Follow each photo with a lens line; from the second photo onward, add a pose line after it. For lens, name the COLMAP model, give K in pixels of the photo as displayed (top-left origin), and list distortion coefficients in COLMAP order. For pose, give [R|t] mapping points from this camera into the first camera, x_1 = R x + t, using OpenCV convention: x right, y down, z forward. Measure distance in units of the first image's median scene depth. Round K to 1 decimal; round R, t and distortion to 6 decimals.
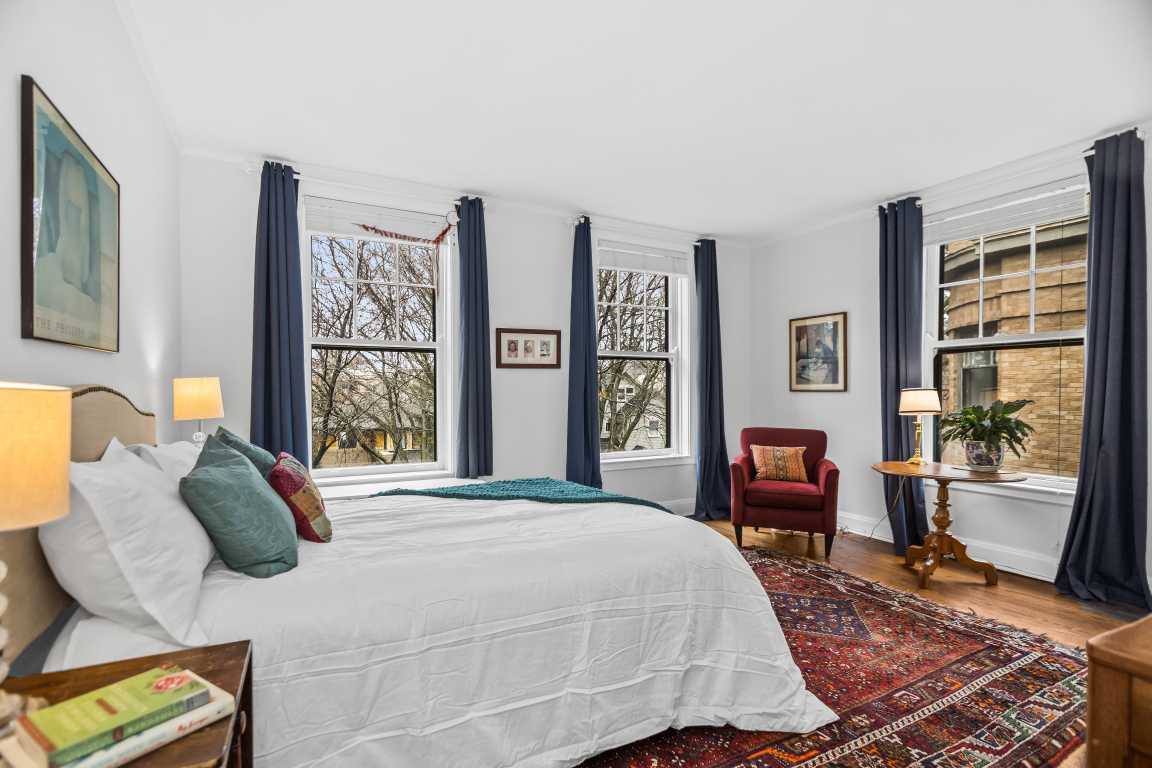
lens RADIAL K [[545.0, 0, 571.9], [0, 545.0, 384.7], [0, 0, 1]] dist [-0.006444, 0.001274]
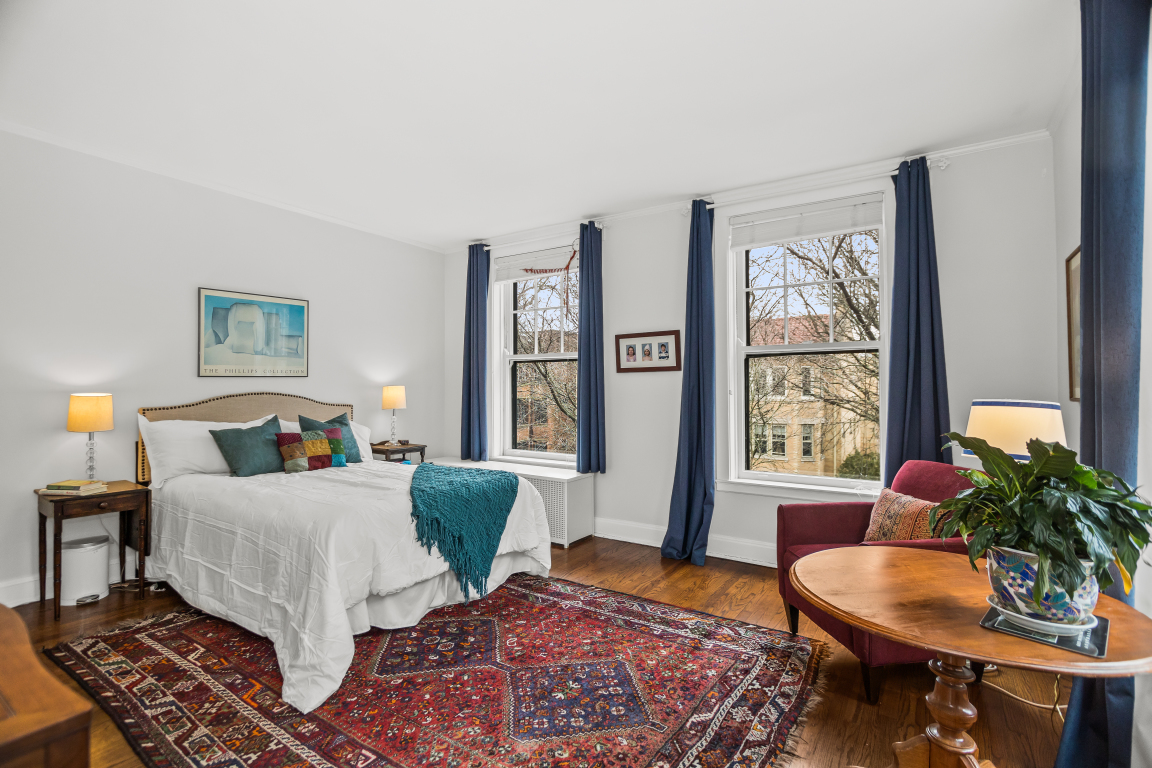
lens RADIAL K [[550.9, 0, 575.3], [0, 550.9, 360.4], [0, 0, 1]] dist [-0.012607, 0.000058]
pose [[0.464298, -0.045958, -0.884486, 0.765276], [0.006054, 0.998794, -0.048719, -0.003169], [0.885658, 0.017266, 0.464016, 0.435291]]
